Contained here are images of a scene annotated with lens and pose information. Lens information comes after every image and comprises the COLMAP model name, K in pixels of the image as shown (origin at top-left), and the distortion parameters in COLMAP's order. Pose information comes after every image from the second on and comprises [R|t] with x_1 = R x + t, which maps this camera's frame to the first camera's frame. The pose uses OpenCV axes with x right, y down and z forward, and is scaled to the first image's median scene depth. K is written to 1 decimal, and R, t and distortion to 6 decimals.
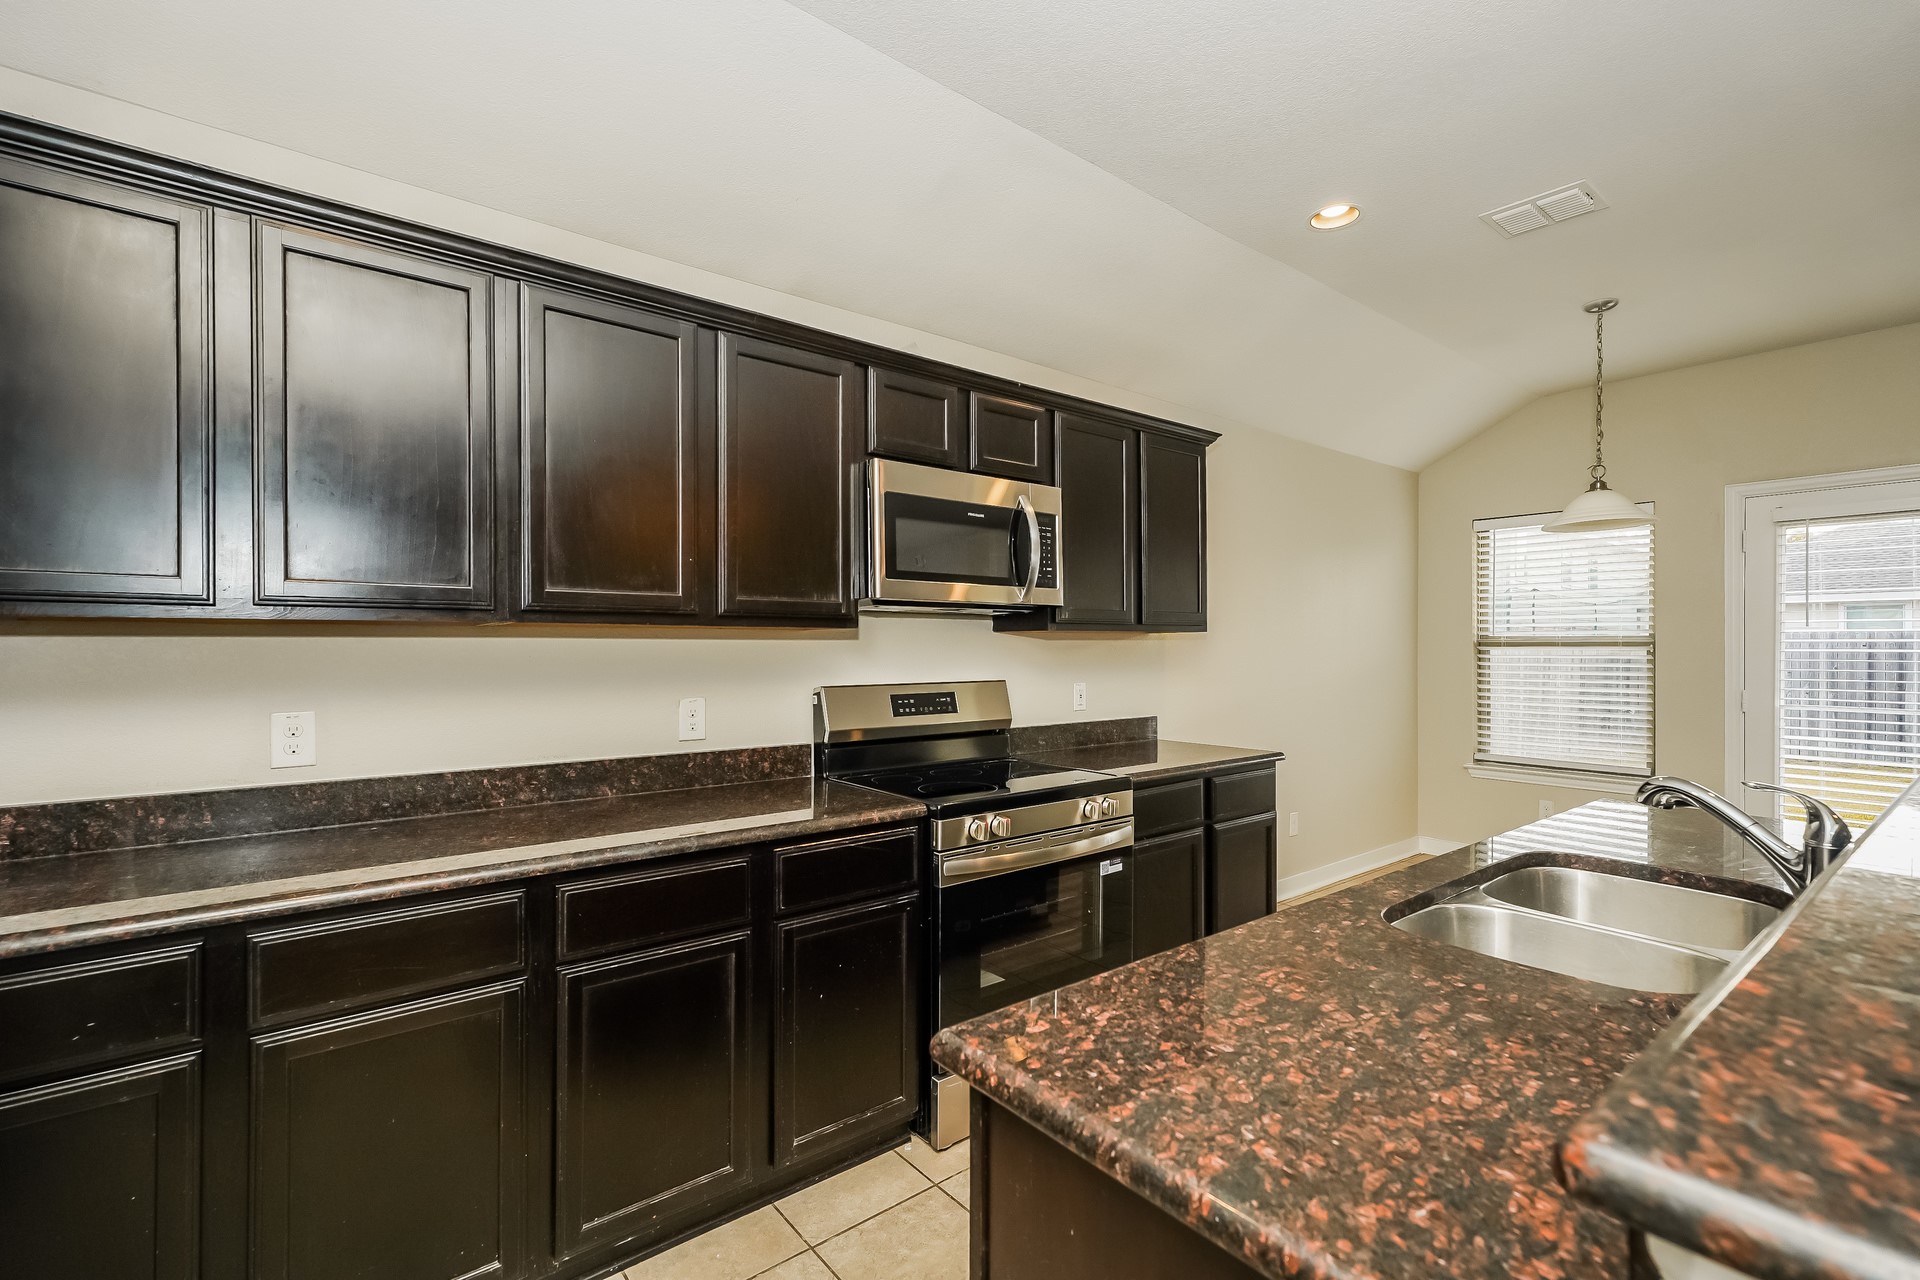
lens RADIAL K [[853.7, 0, 963.0], [0, 853.7, 646.7], [0, 0, 1]] dist [0.006872, 0.000330]
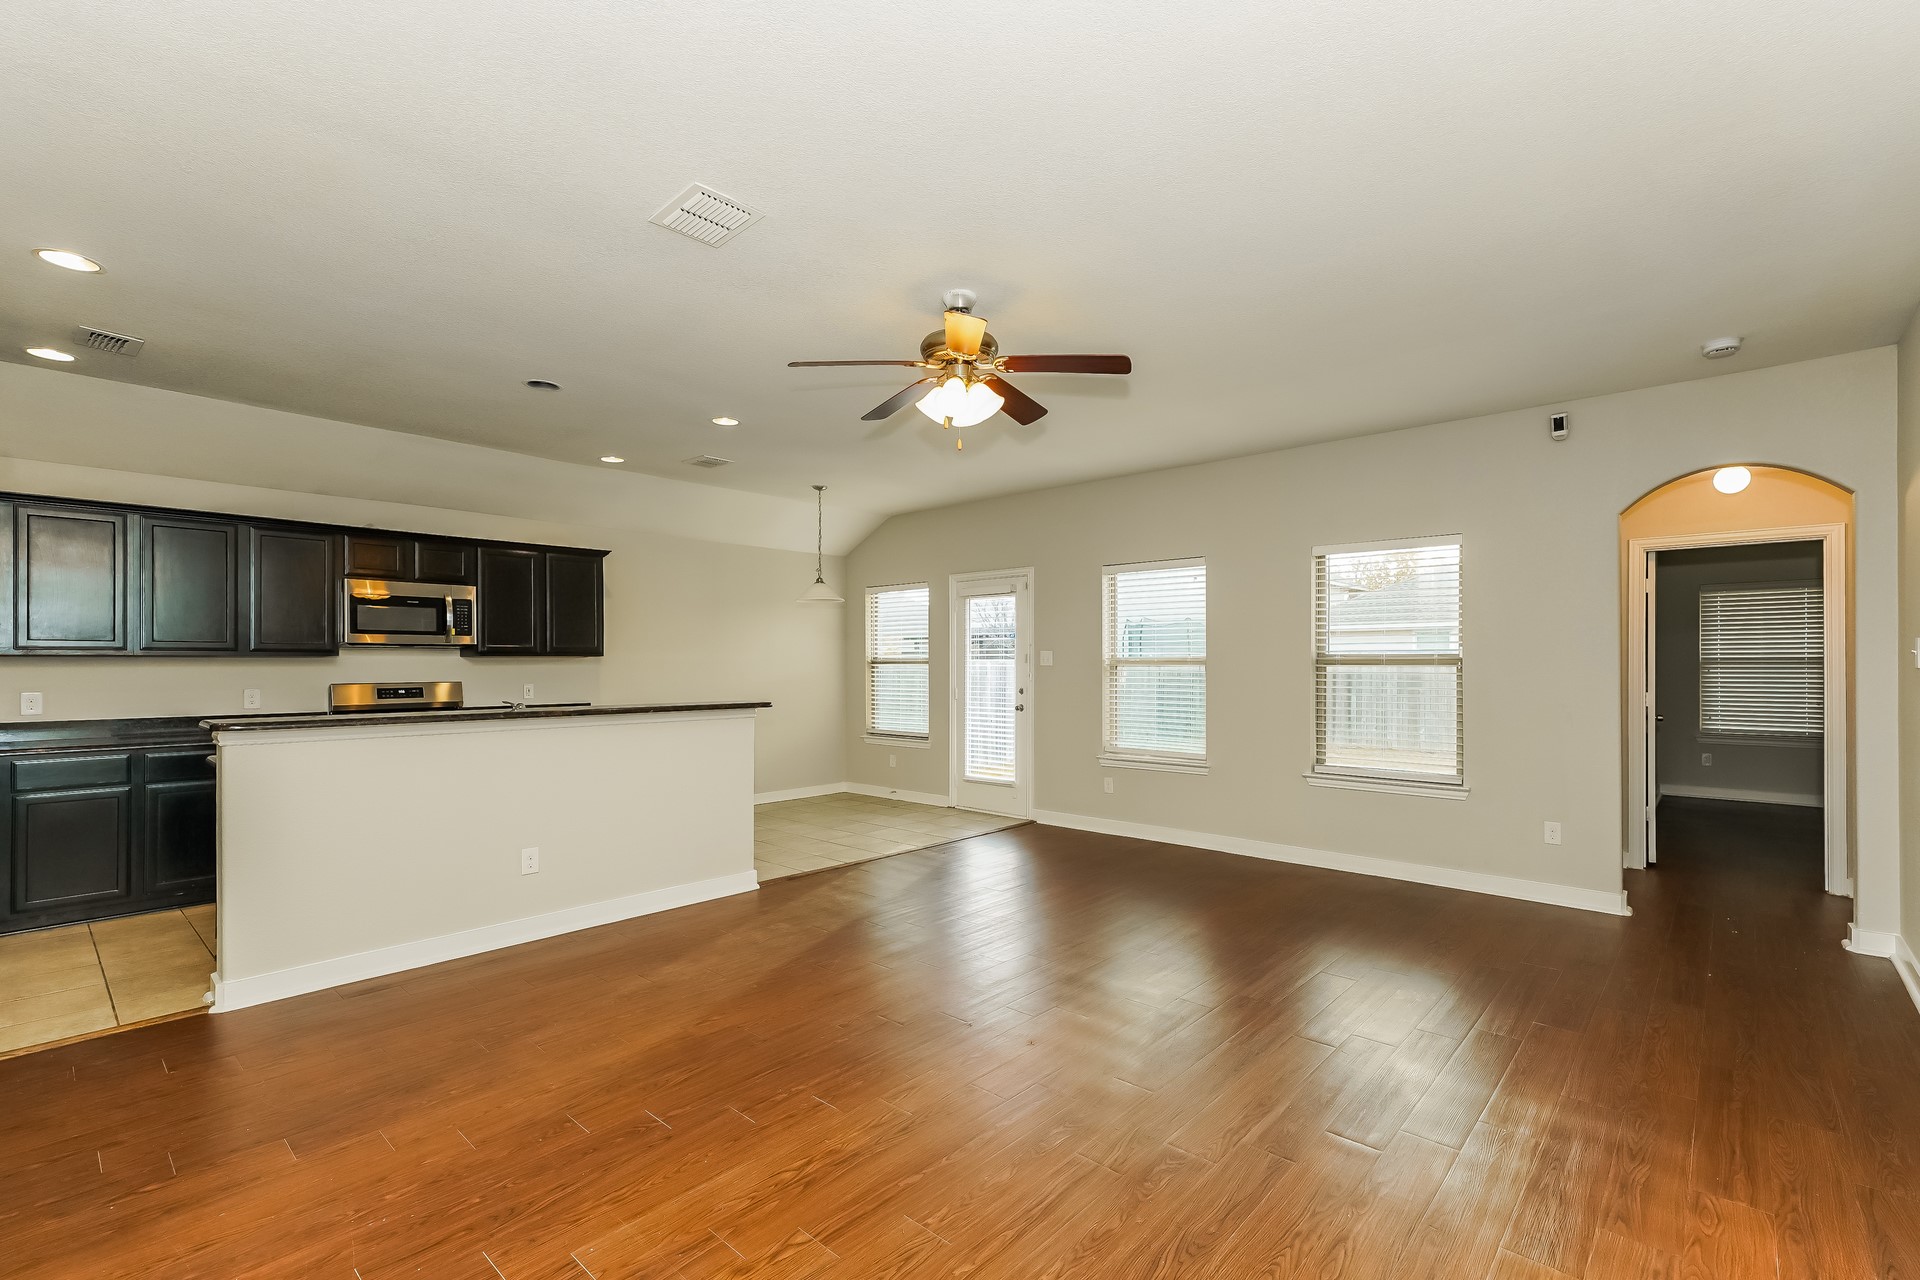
lens RADIAL K [[853.7, 0, 968.6], [0, 853.7, 653.7], [0, 0, 1]] dist [0.006872, 0.000330]
pose [[0.988488, -0.001219, 0.151291, 0.987366], [0.003326, 0.999901, -0.013671, 0.006629], [-0.151260, 0.014017, 0.988395, -1.215299]]
